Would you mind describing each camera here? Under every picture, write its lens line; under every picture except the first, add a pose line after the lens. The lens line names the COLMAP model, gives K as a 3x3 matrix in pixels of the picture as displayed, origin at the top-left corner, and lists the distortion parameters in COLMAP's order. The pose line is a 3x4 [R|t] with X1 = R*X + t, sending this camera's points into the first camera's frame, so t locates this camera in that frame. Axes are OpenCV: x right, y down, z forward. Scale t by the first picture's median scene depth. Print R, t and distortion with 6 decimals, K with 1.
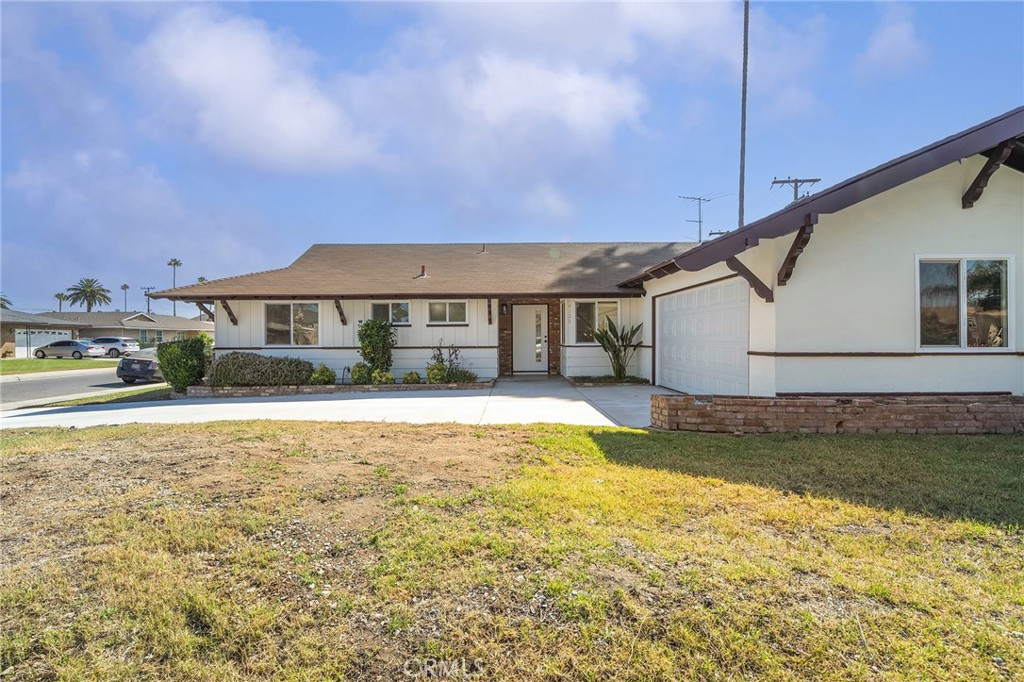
lens RADIAL K [[498.1, 0, 512.0], [0, 498.1, 341.0], [0, 0, 1]] dist [0.000969, -0.000018]
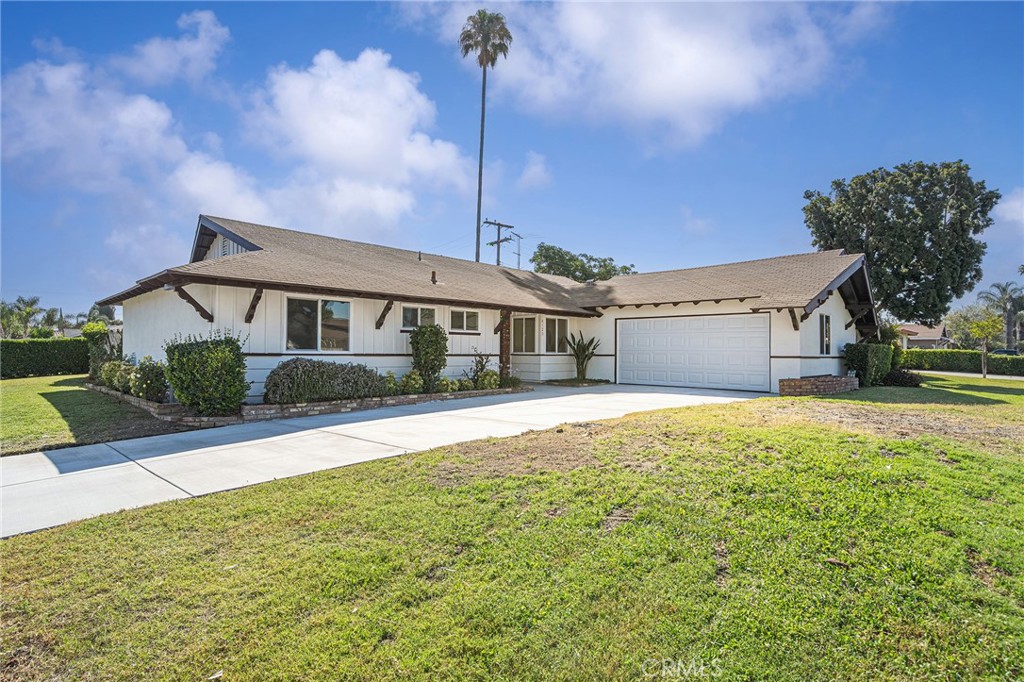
lens RADIAL K [[525.9, 0, 510.0], [0, 525.9, 350.3], [0, 0, 1]] dist [0.001149, -0.000028]
pose [[0.700434, 0.013445, 0.713591, -0.849760], [-0.006410, 0.999901, -0.012547, 0.016085], [-0.713688, 0.004214, 0.700451, 0.178984]]
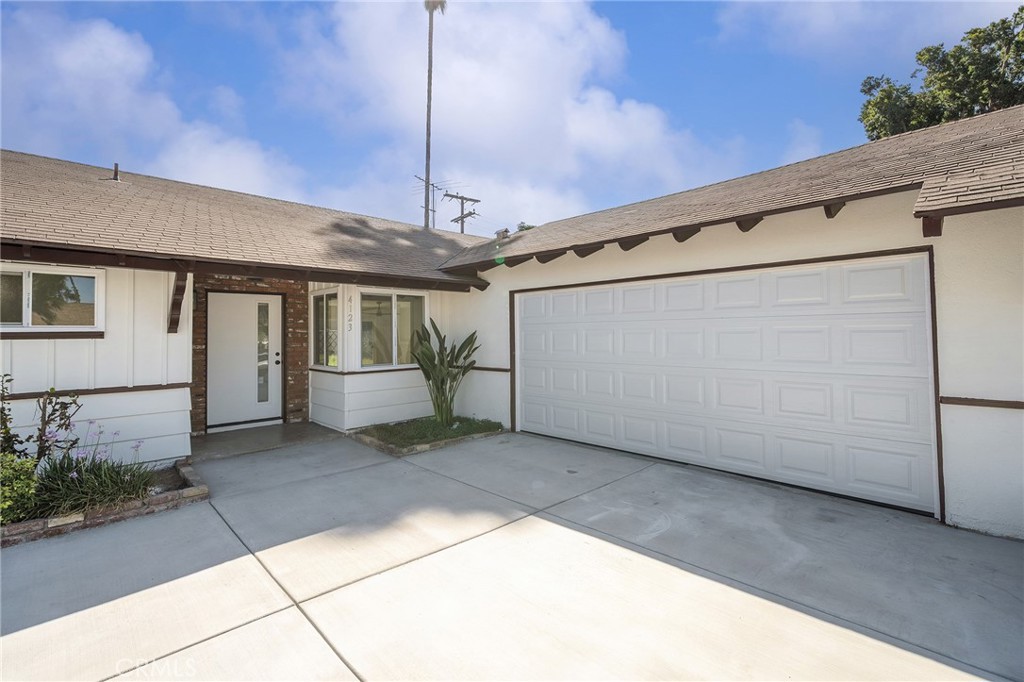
lens RADIAL K [[459.2, 0, 513.9], [0, 459.2, 322.1], [0, 0, 1]] dist [0.002278, 0.000450]
pose [[0.720784, 0.017545, 0.692937, -0.107961], [0.011112, 0.999259, -0.036859, -0.024981], [-0.693070, 0.034268, 0.720055, 0.518800]]
